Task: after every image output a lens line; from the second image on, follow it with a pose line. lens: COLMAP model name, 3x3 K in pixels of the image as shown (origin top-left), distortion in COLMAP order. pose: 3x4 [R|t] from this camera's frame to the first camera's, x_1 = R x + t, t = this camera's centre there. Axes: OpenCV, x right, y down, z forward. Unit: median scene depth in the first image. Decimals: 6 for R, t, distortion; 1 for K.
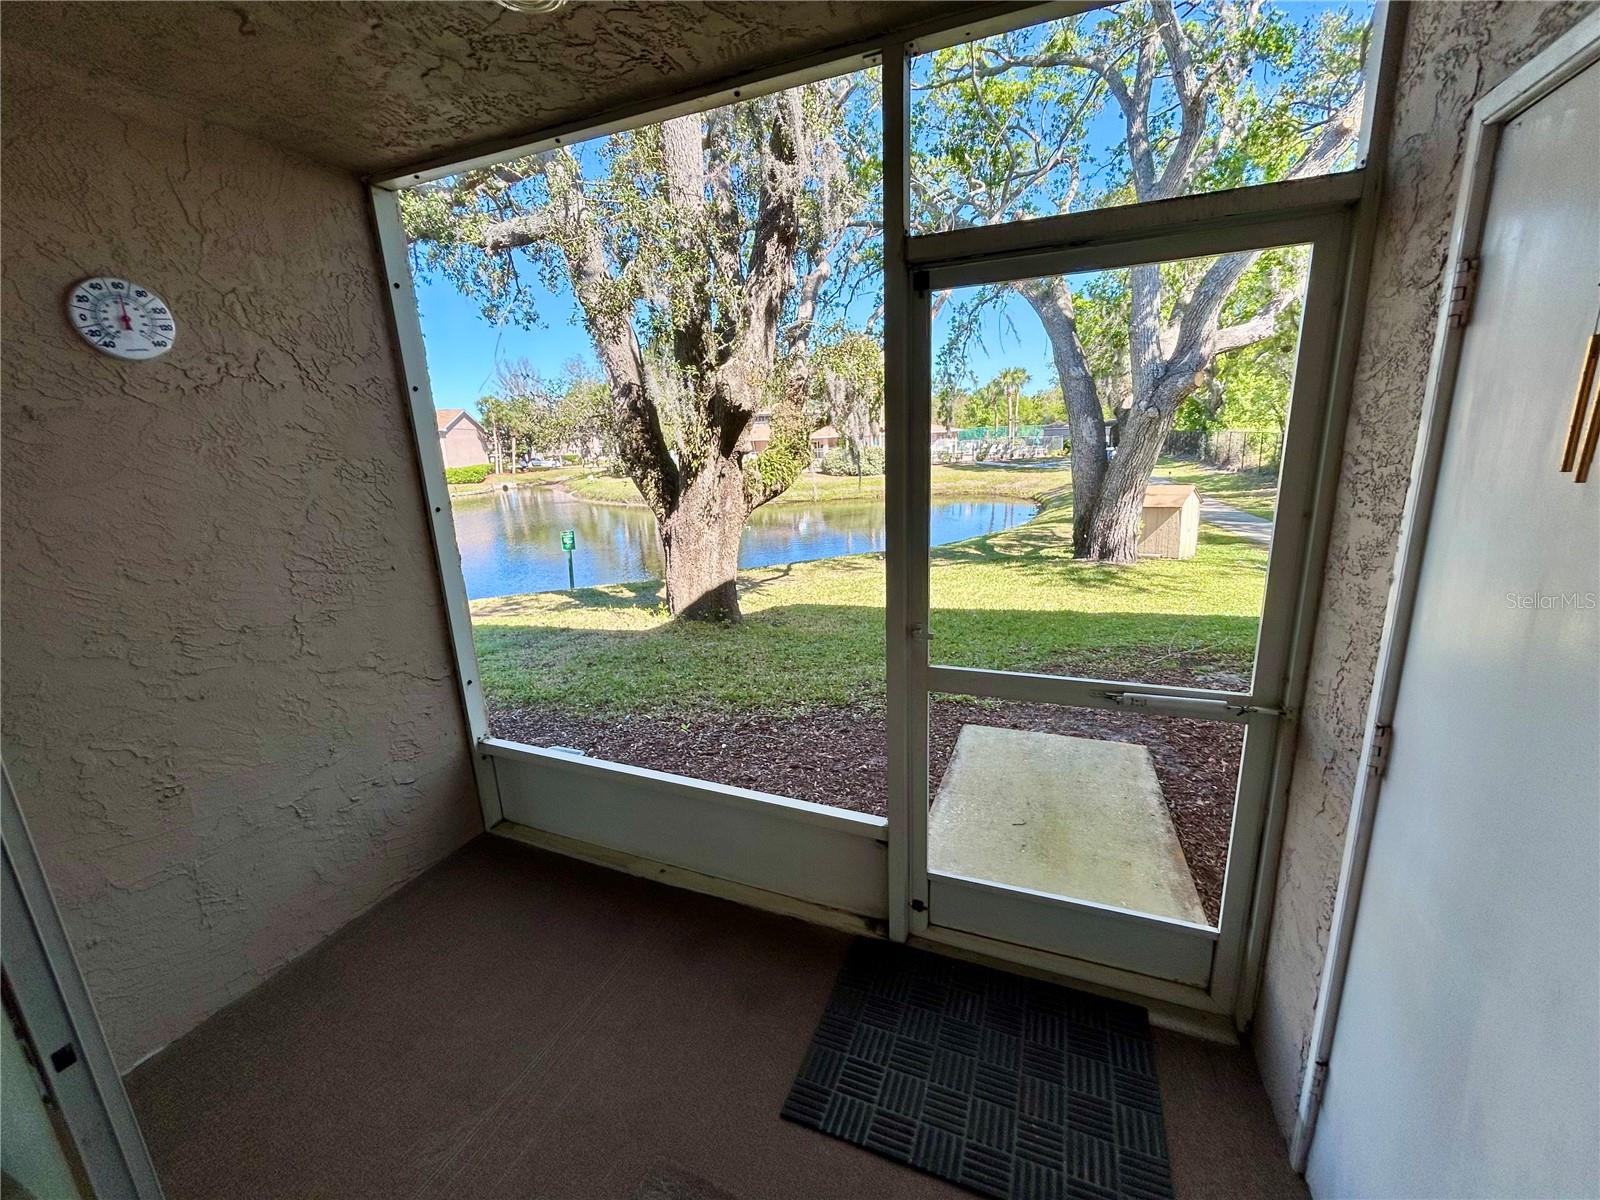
lens RADIAL K [[650.3, 0, 798.6], [0, 650.3, 597.5], [0, 0, 1]] dist [-0.004826, 0.002789]
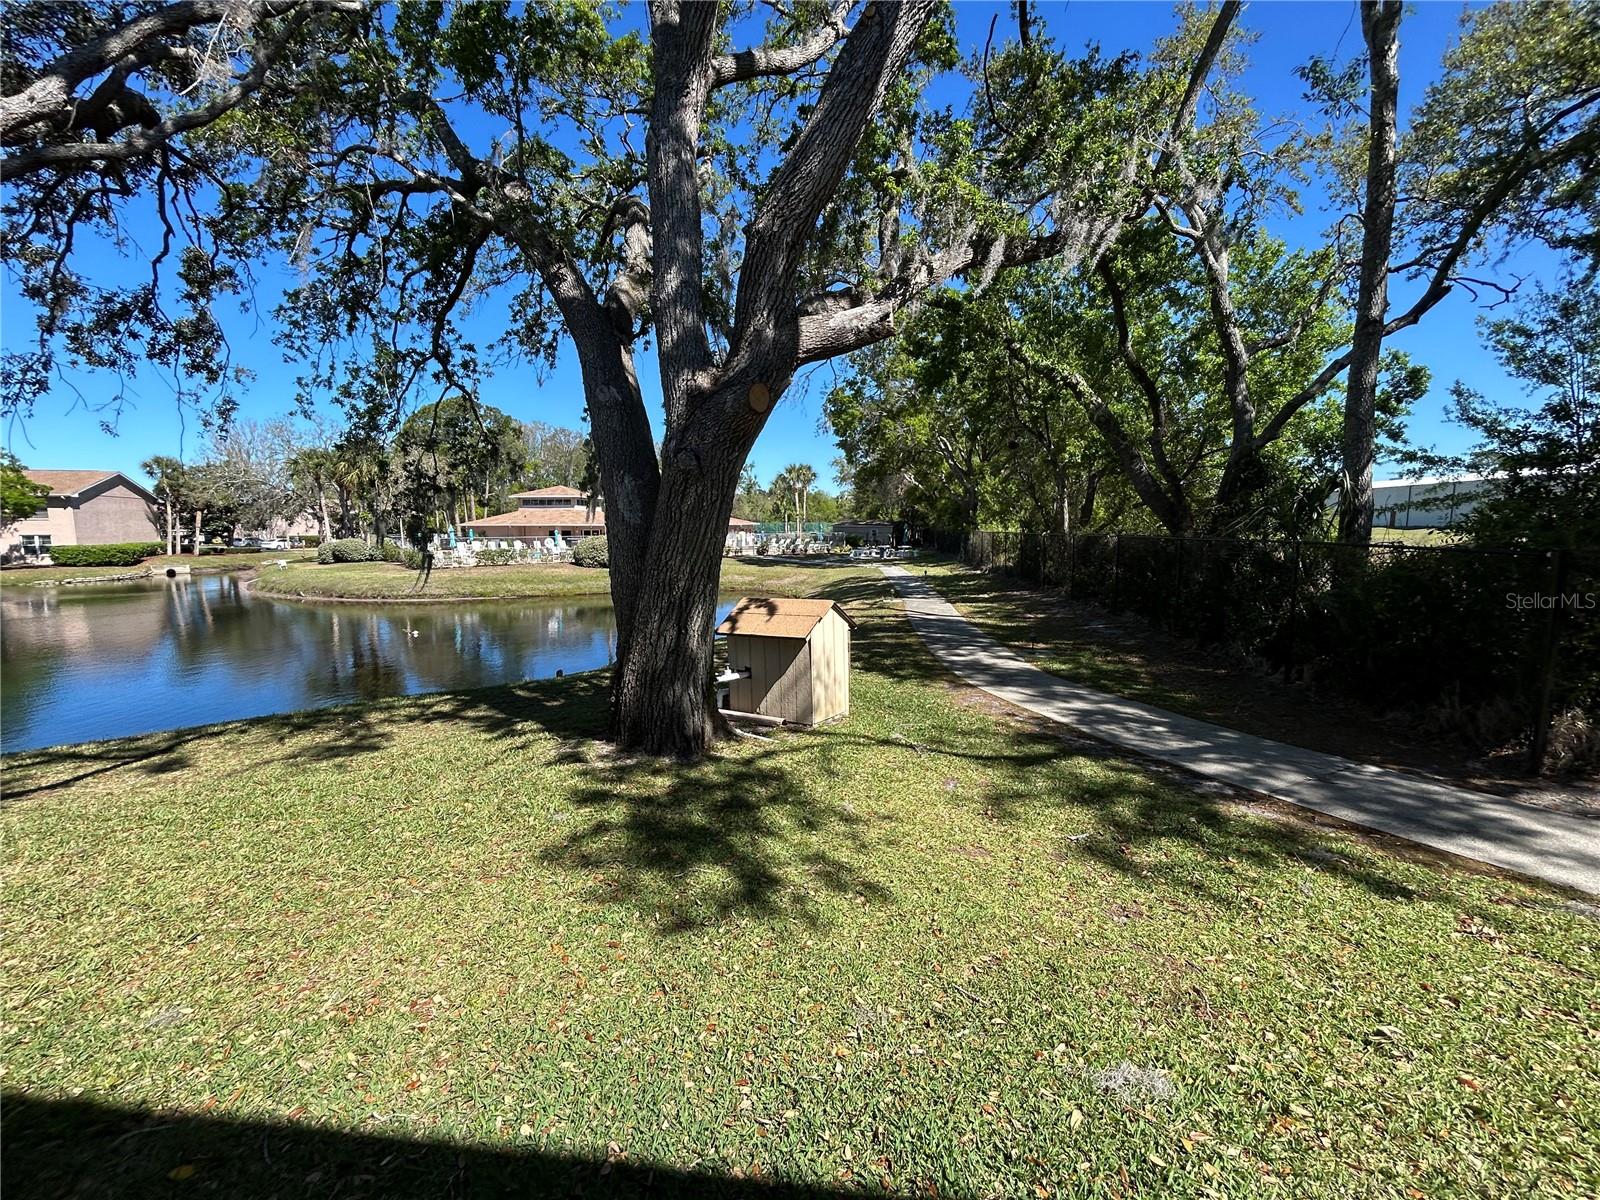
lens RADIAL K [[650.3, 0, 799.9], [0, 650.3, 590.9], [0, 0, 1]] dist [-0.004826, 0.002789]
pose [[0.965556, 0.012879, 0.259877, 0.661752], [0.026200, 0.988886, -0.146351, -0.142086], [-0.258874, 0.148119, 0.954487, 0.686416]]
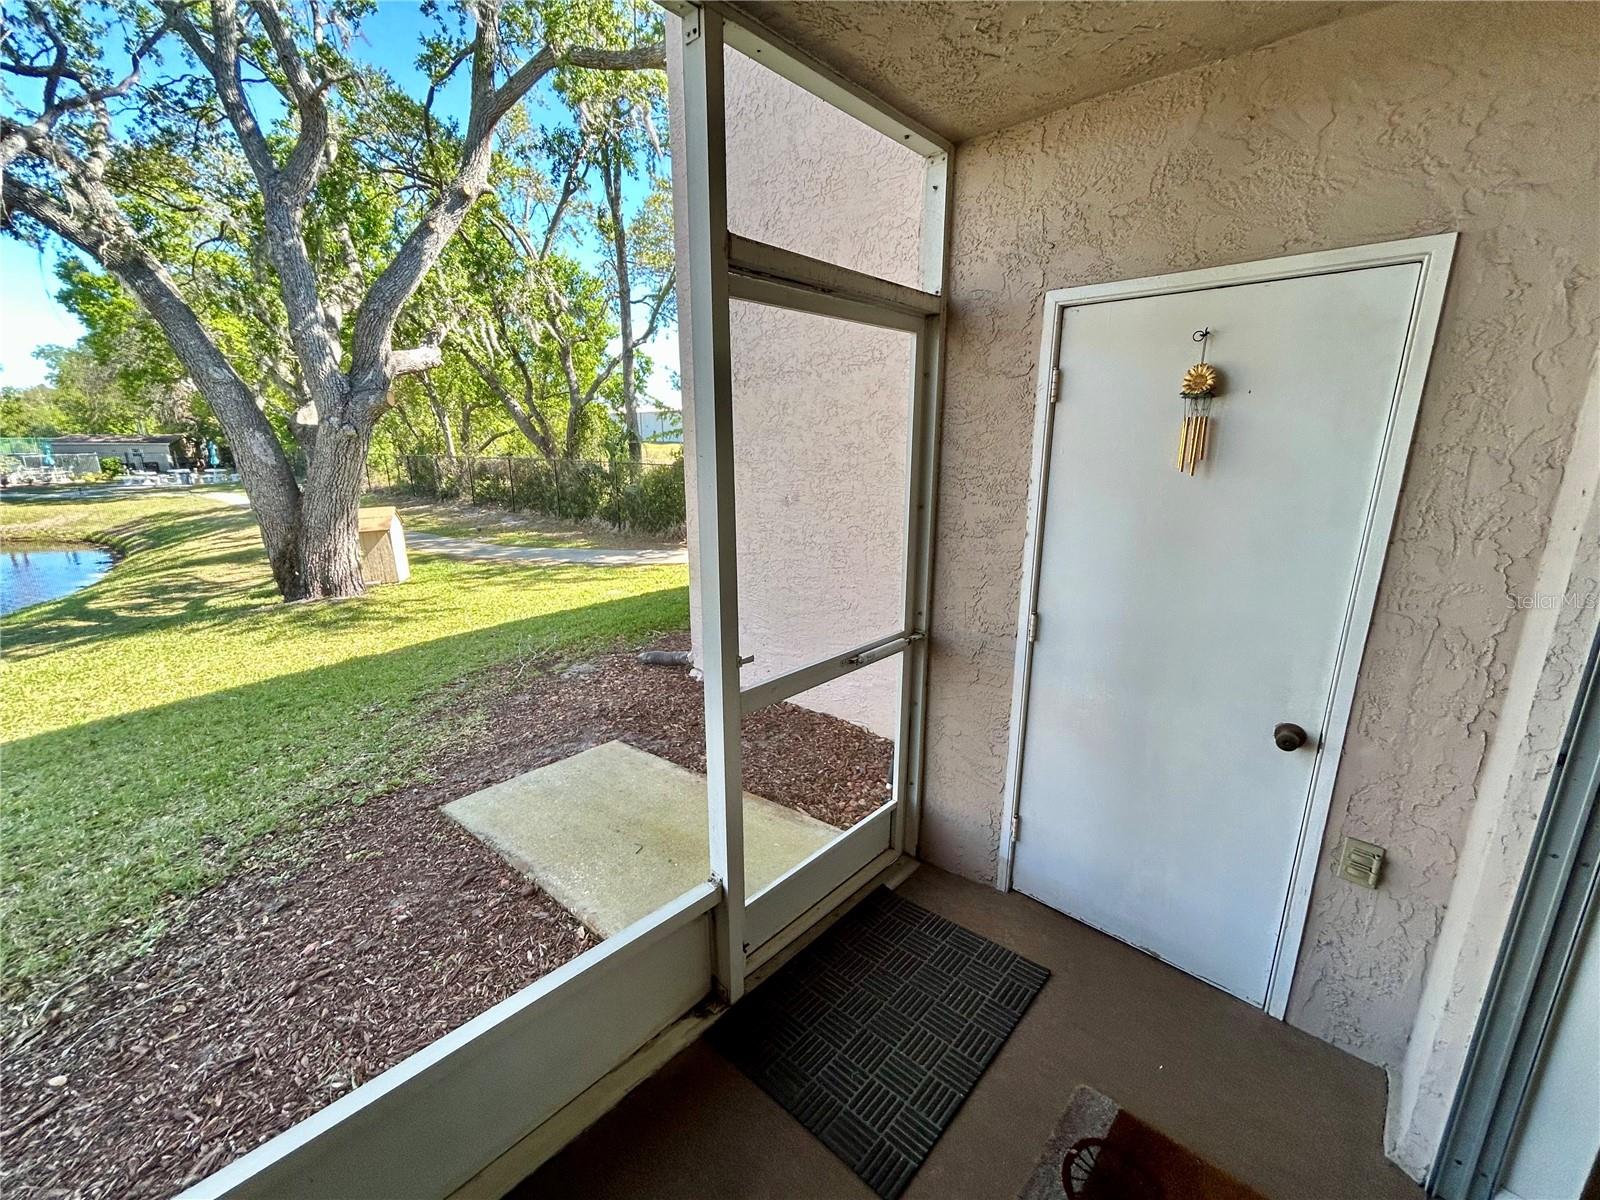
lens RADIAL K [[650.3, 0, 800.9], [0, 650.3, 598.2], [0, 0, 1]] dist [-0.004826, 0.002789]
pose [[0.349851, -0.182658, 0.918825, -0.159161], [0.211535, 0.970879, 0.112462, -0.029638], [-0.912610, 0.155019, 0.378302, 0.139754]]
